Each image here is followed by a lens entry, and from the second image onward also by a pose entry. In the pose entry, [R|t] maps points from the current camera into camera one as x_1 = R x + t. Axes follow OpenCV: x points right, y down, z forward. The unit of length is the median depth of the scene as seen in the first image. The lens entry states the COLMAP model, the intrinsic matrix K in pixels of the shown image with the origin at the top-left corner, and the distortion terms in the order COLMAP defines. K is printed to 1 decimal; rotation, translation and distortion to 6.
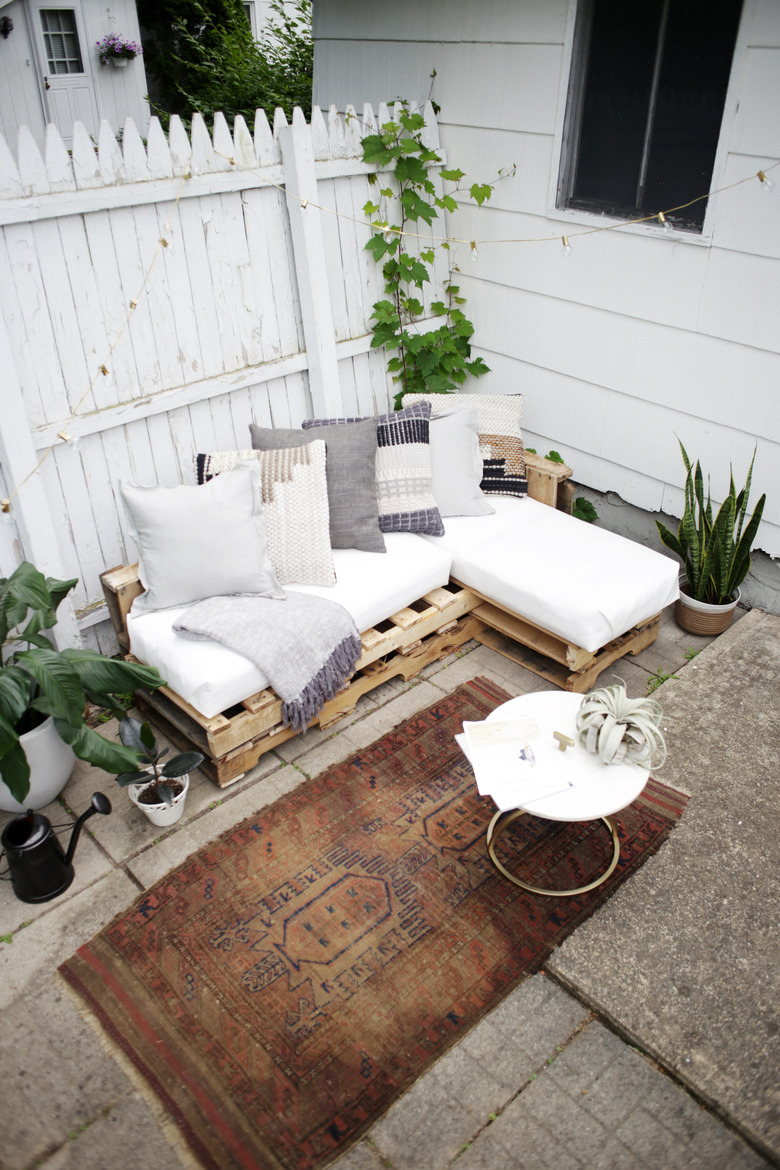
lens RADIAL K [[933.7, 0, 389.3], [0, 933.7, 586.8], [0, 0, 1]] dist [-0.097648, 0.095804]
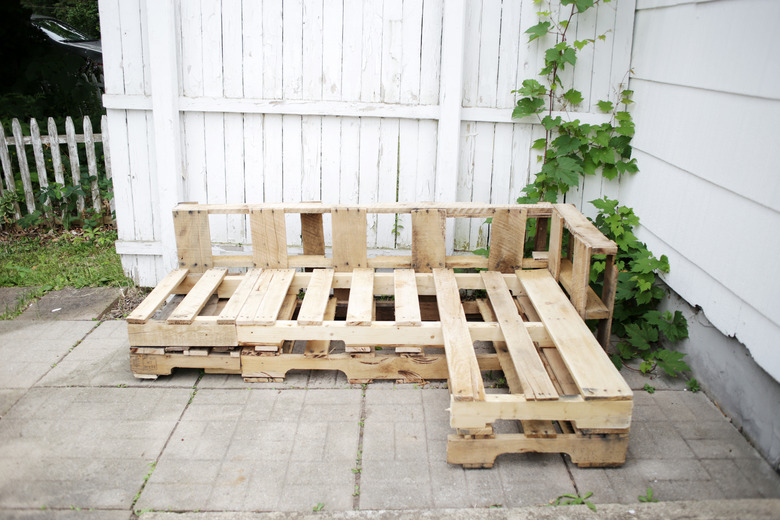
lens RADIAL K [[622.5, 0, 389.8], [0, 622.5, 260.5], [0, 0, 1]] dist [-0.097648, 0.095804]
pose [[0.736637, 0.249554, -0.628561, 0.443190], [-0.386622, 0.917968, -0.088643, 0.022609], [0.554878, 0.308313, 0.772693, 0.468369]]
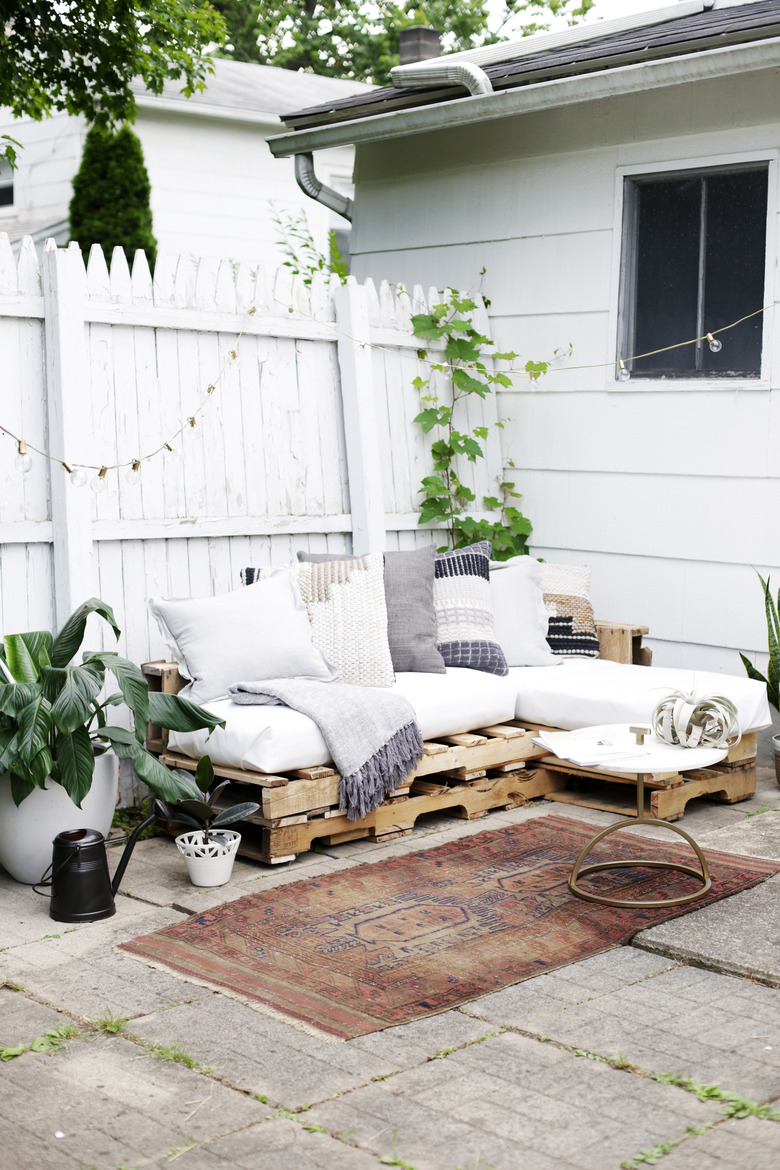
lens RADIAL K [[1713.6, 0, 395.2], [0, 1713.6, 581.6], [0, 0, 1]] dist [-0.123042, 0.000000]
pose [[0.999804, 0.012475, 0.015359, -0.078483], [-0.004142, 0.890965, -0.454054, 0.632600], [-0.019349, 0.453901, 0.890842, -0.522187]]
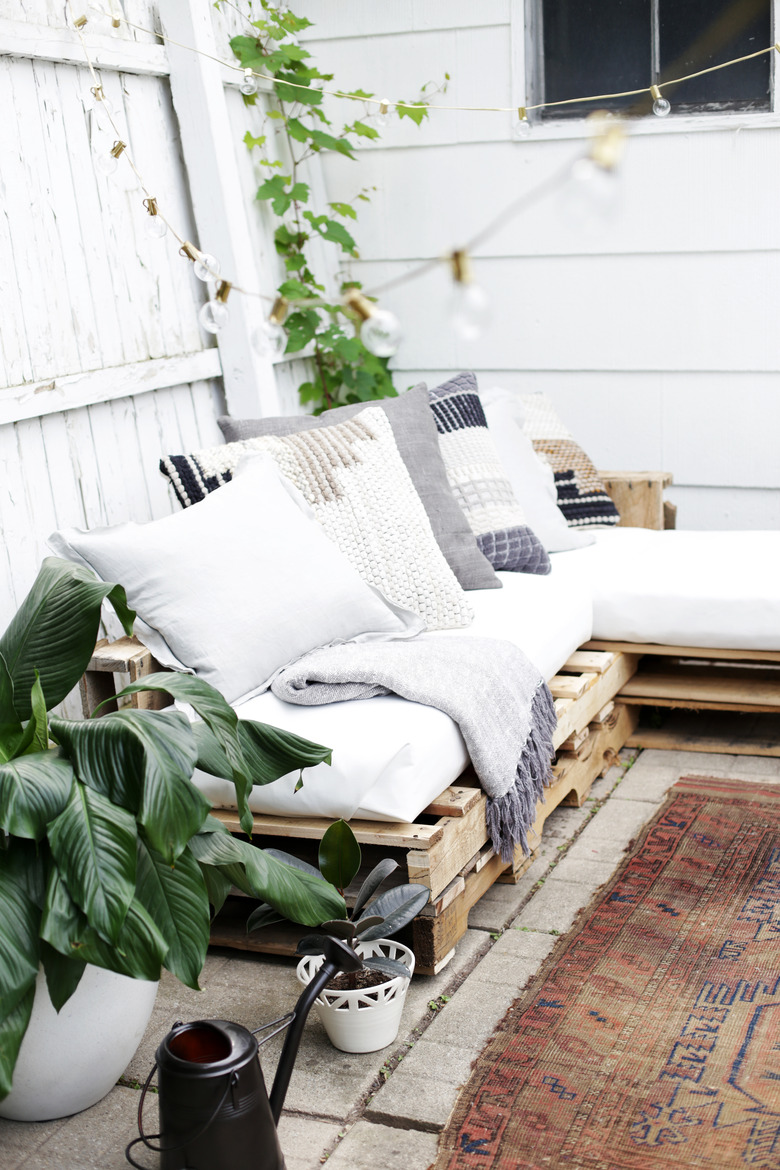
lens RADIAL K [[1713.6, 0, 394.7], [0, 1713.6, 588.0], [0, 0, 1]] dist [-0.123042, 0.000000]
pose [[0.907825, -0.129556, 0.398833, -0.482815], [0.257930, 0.922407, -0.287467, 0.249712], [-0.330644, 0.363841, 0.870801, 0.088737]]
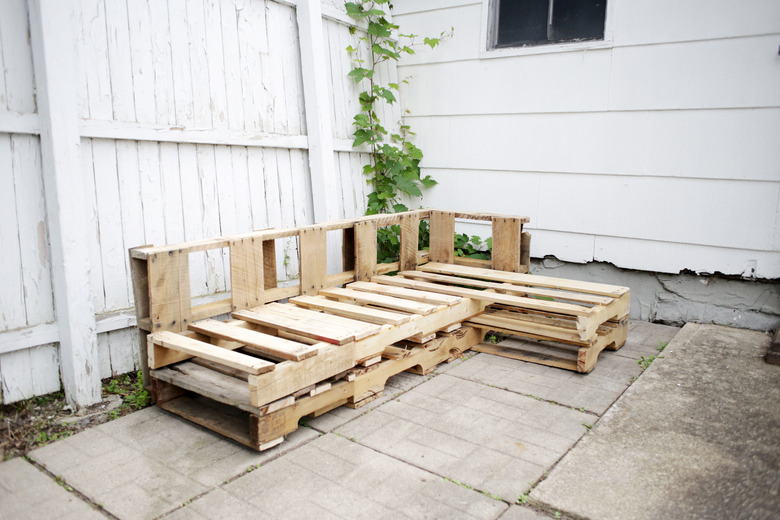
lens RADIAL K [[622.5, 0, 389.0], [0, 622.5, 260.5], [0, 0, 1]] dist [-0.097648, 0.095804]
pose [[0.984159, -0.004287, 0.177238, -0.142525], [0.073474, 0.919679, -0.385736, 0.249426], [-0.161349, 0.392648, 0.905425, 0.335056]]
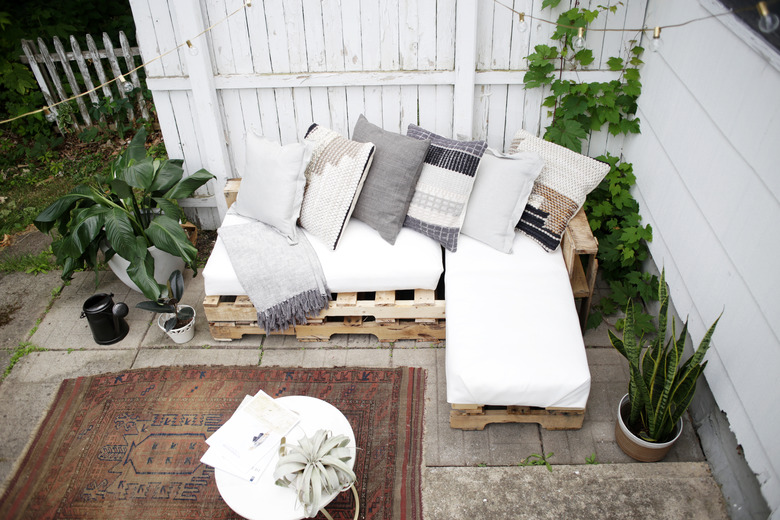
lens RADIAL K [[622.5, 0, 390.4], [0, 622.5, 261.5], [0, 0, 1]] dist [-0.097648, 0.095804]
pose [[0.704883, 0.437660, -0.558206, 0.463878], [-0.351893, 0.899050, 0.260539, -0.230072], [0.615883, 0.012779, 0.787734, 0.331757]]
